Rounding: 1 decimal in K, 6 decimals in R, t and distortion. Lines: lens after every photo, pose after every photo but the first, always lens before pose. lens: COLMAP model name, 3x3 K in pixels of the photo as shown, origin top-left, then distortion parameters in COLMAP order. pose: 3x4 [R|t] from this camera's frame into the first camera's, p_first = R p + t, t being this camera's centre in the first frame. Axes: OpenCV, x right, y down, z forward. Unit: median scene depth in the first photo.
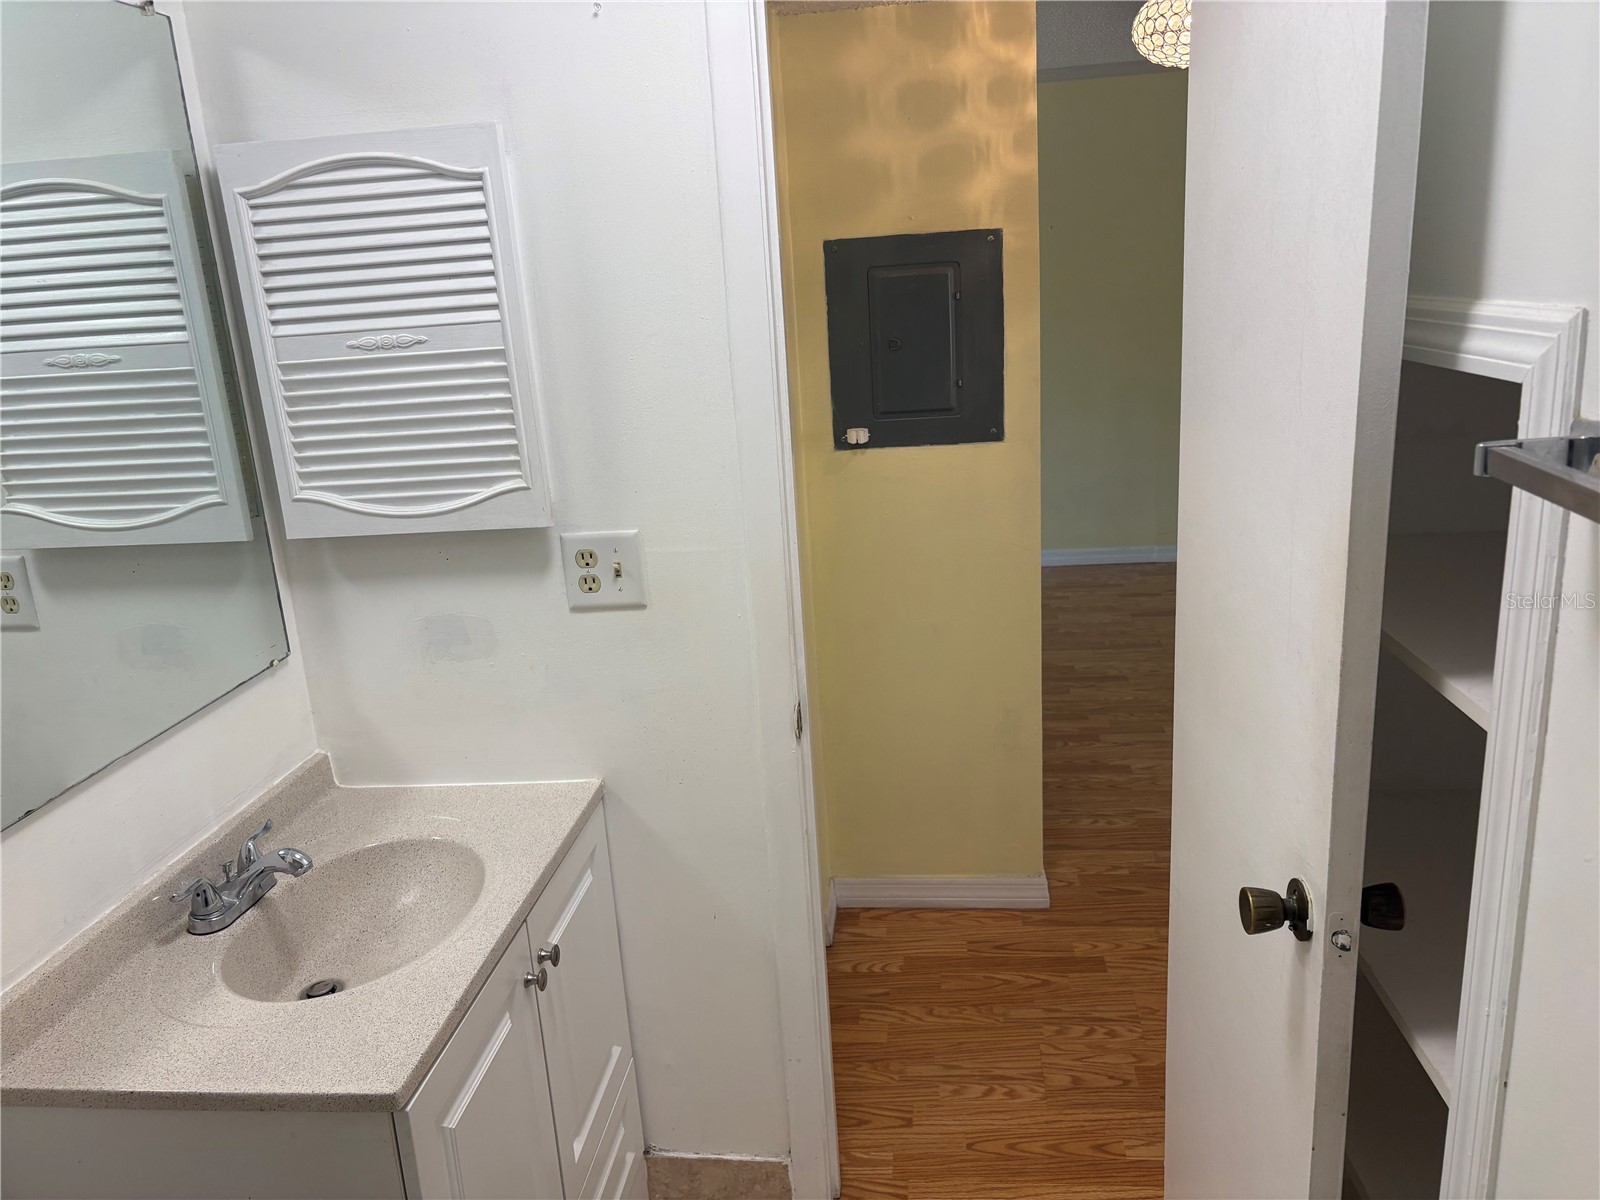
lens RADIAL K [[1196.3, 0, 800.0], [0, 1196.3, 600.0], [0, 0, 1]] dist [0.030555, -0.038856]
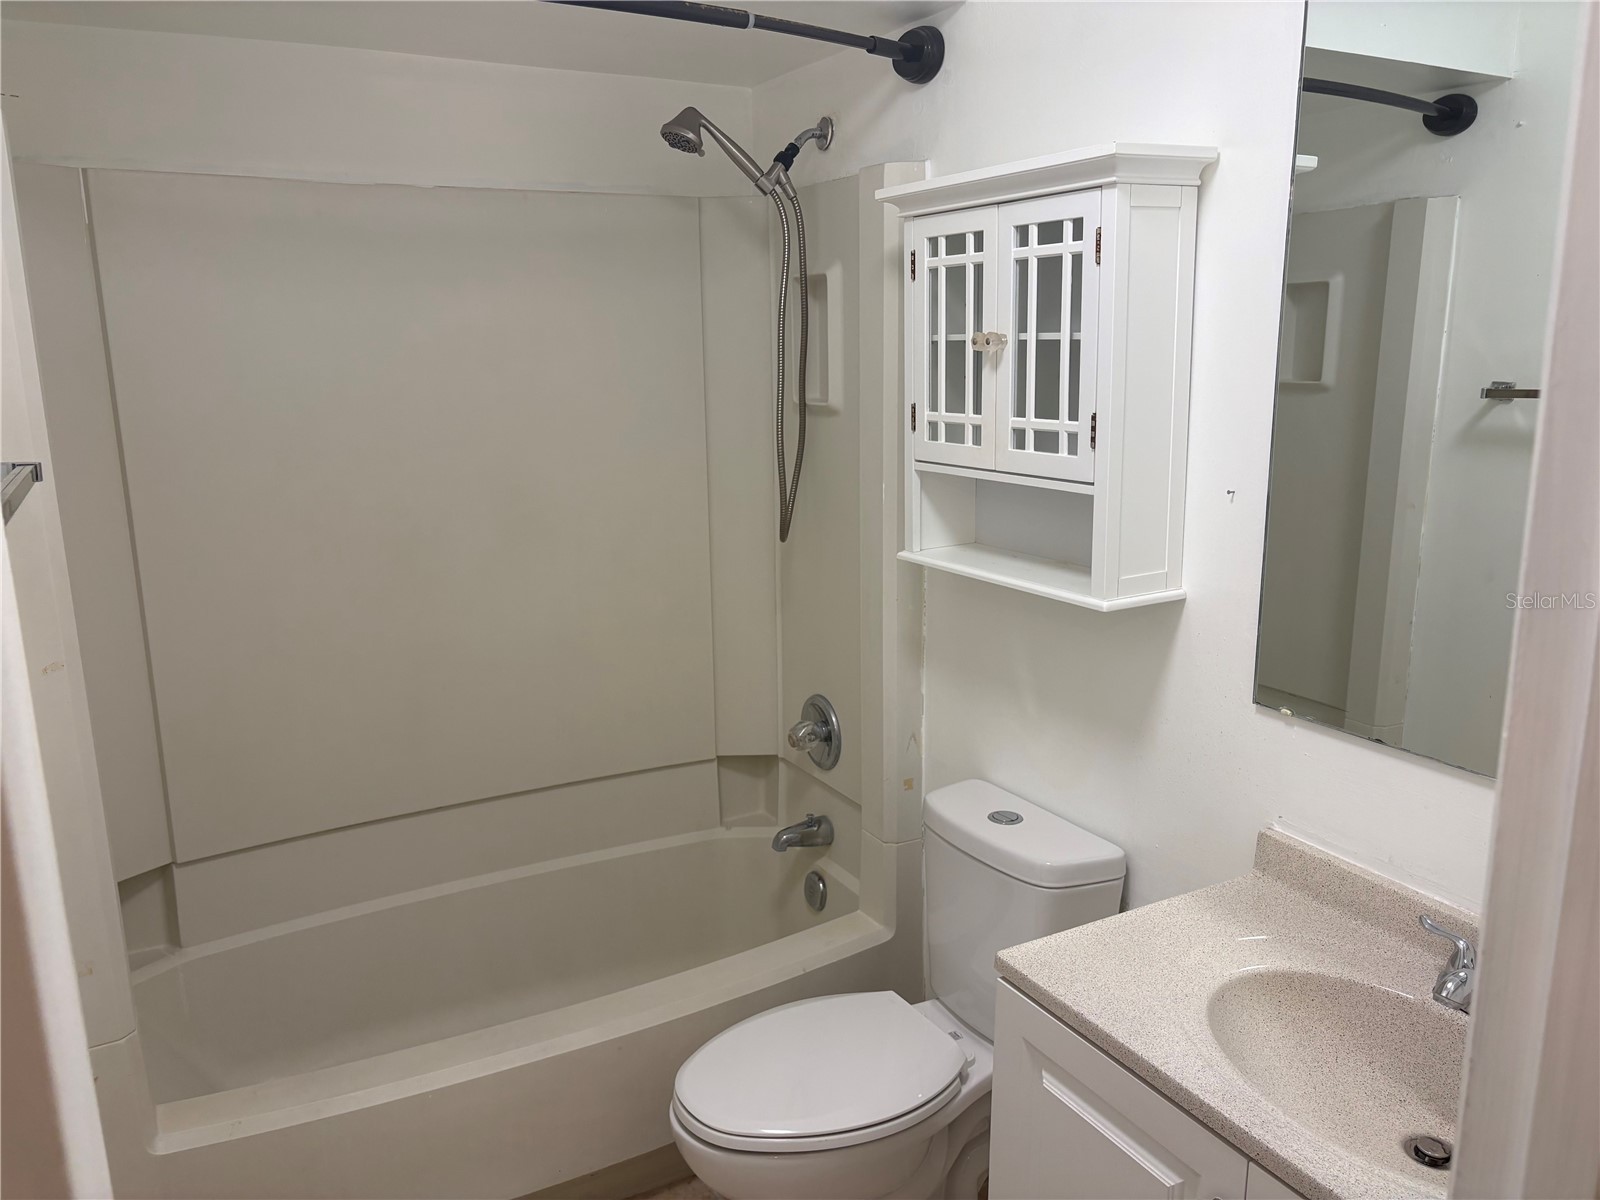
lens RADIAL K [[1196.3, 0, 800.0], [0, 1196.3, 600.0], [0, 0, 1]] dist [0.030555, -0.038856]
pose [[-0.810649, 0.197206, -0.551324, 0.356885], [-0.093442, 0.885939, 0.454291, -0.370088], [0.578028, 0.419788, -0.699759, 1.328955]]
